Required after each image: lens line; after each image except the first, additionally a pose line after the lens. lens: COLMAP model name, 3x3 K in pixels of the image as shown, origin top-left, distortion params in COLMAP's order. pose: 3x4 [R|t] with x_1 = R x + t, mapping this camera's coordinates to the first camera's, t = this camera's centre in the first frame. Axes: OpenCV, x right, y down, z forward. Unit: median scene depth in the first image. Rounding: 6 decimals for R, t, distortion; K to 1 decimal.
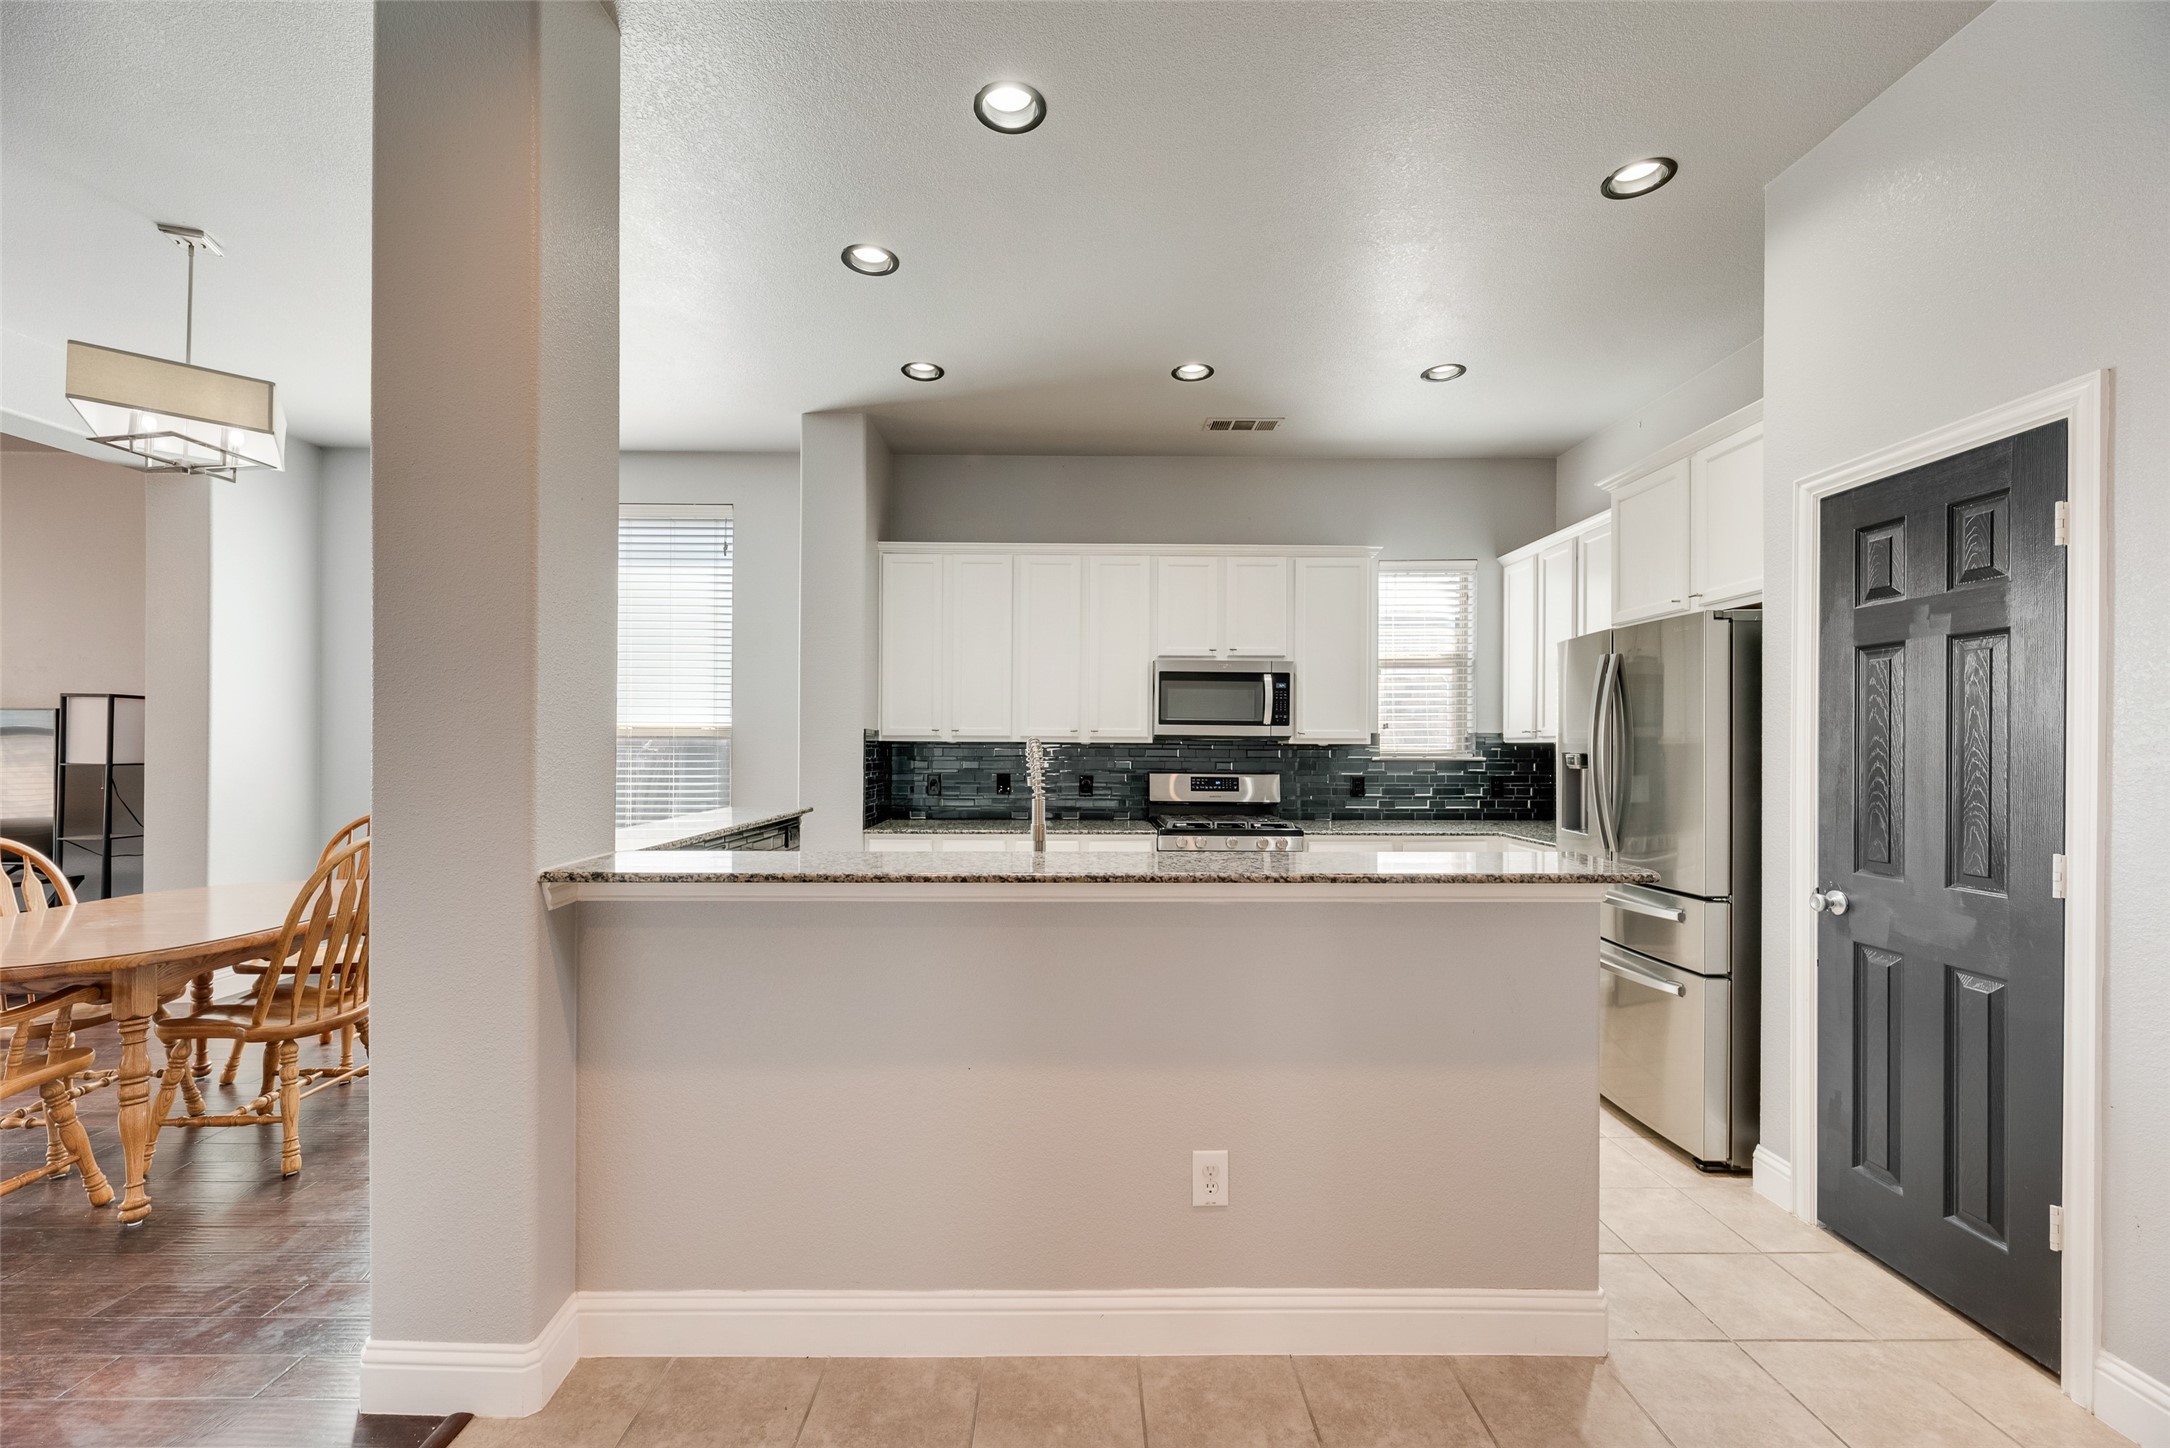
lens RADIAL K [[876.4, 0, 1082.6], [0, 876.4, 739.7], [0, 0, 1]] dist [-0.000059, -0.000344]
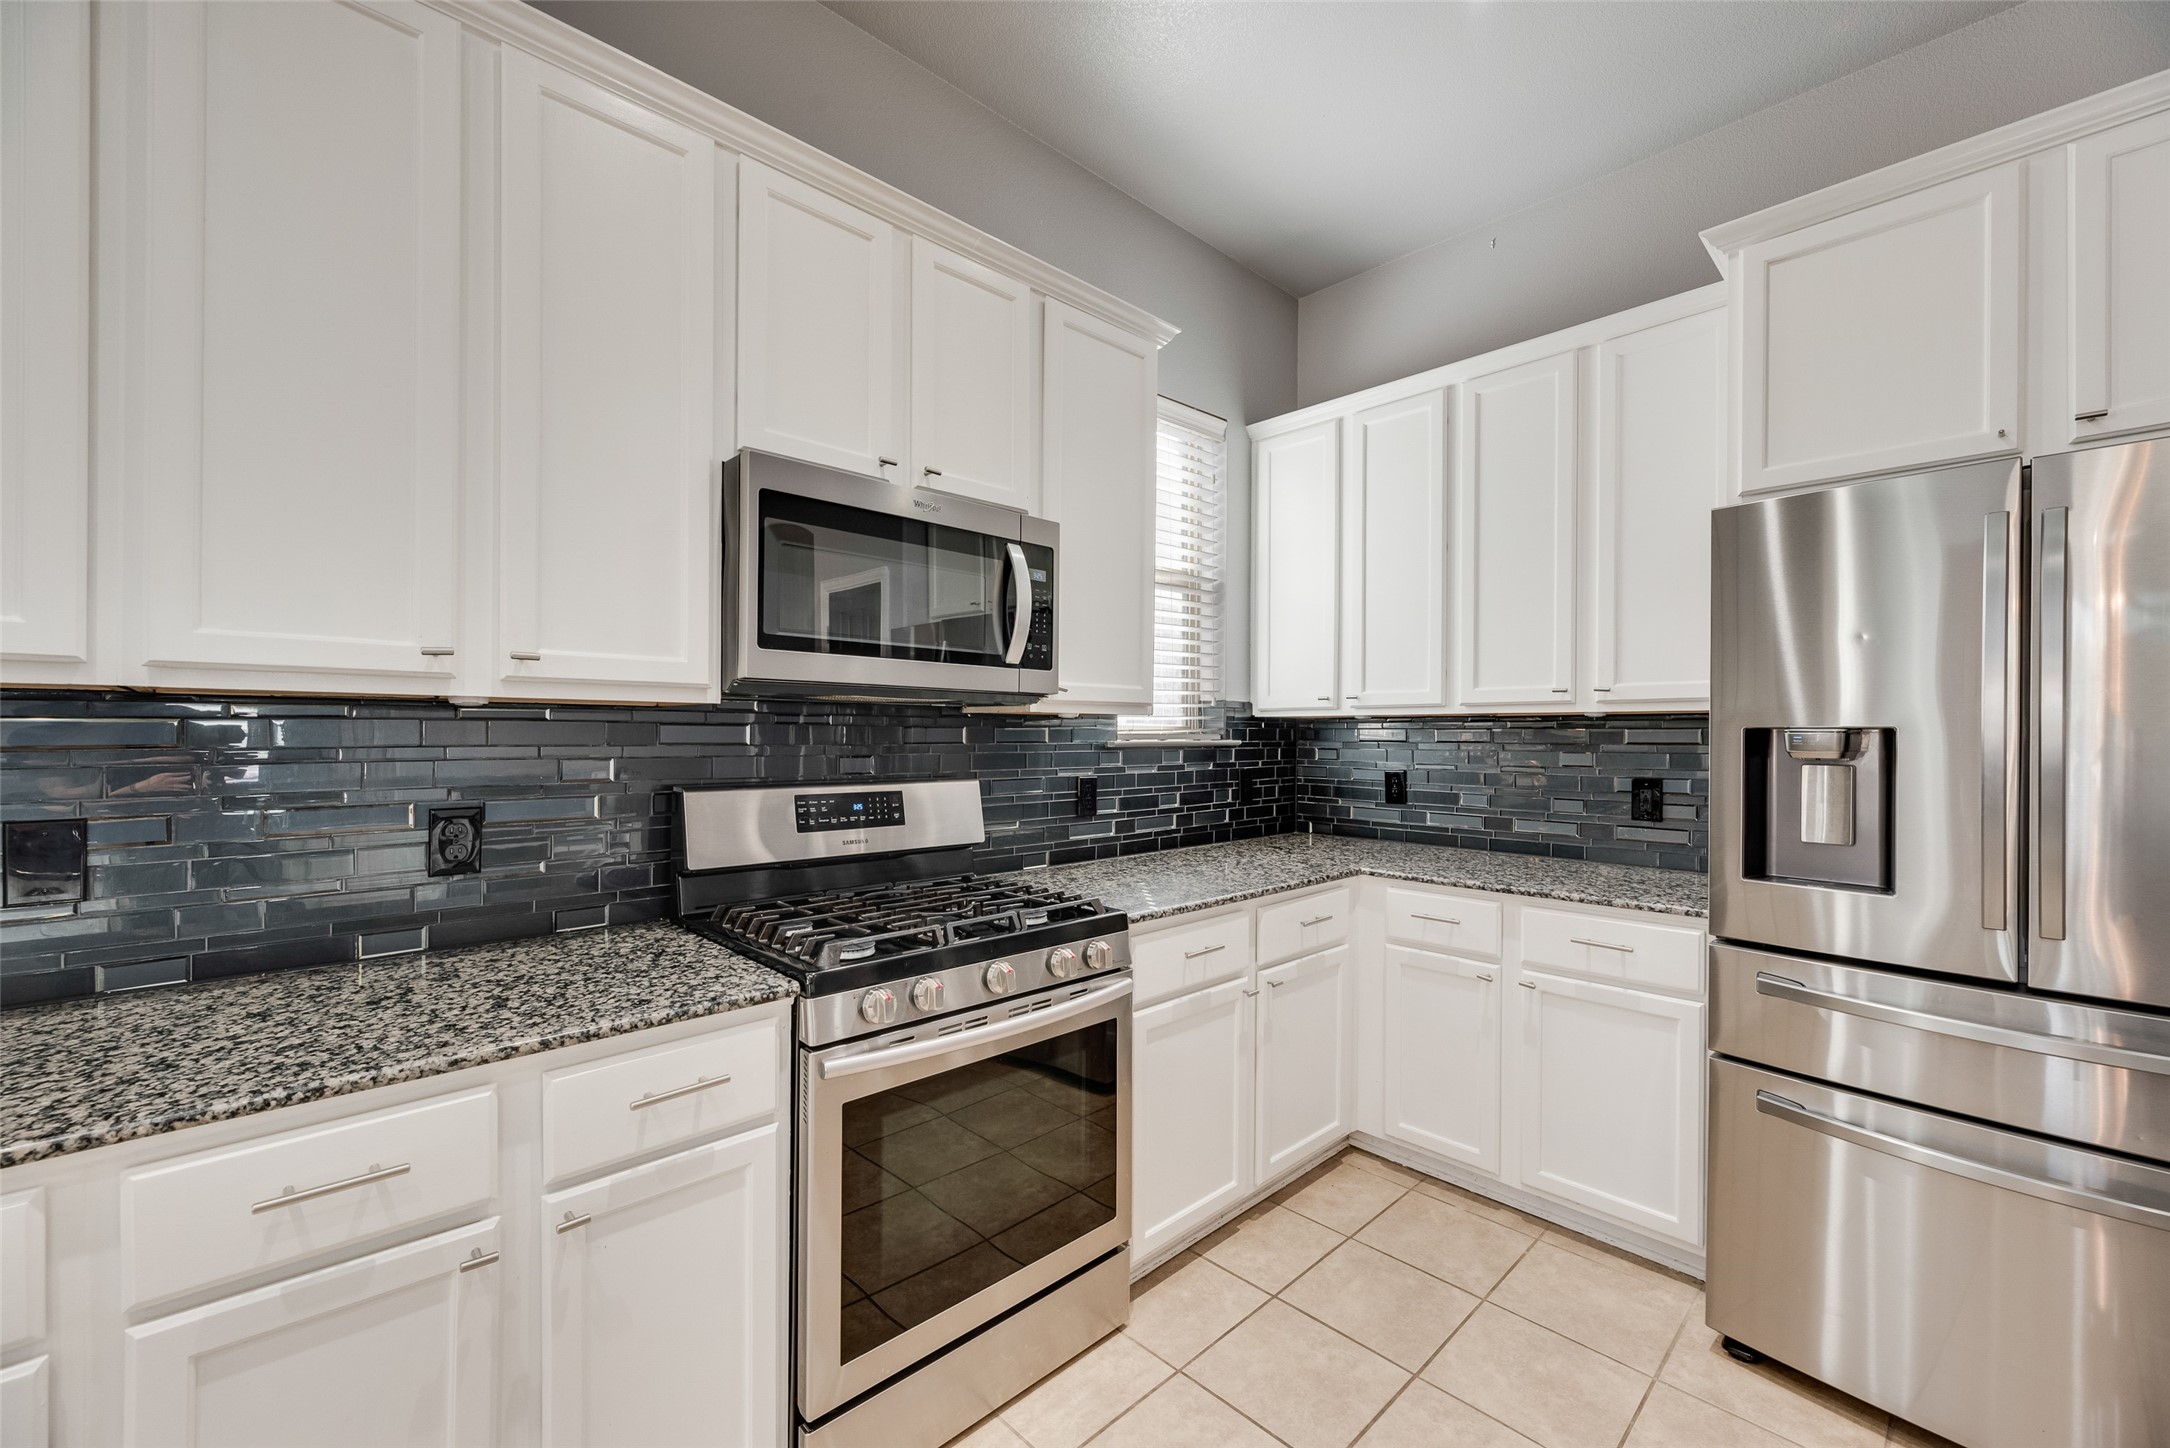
lens RADIAL K [[876.4, 0, 1087.0], [0, 876.4, 727.9], [0, 0, 1]] dist [-0.000059, -0.000344]
pose [[0.733069, 0.003033, 0.680148, -0.044127], [-0.008246, 0.999956, 0.004429, 0.010046], [-0.680104, -0.008856, 0.733062, 0.631881]]
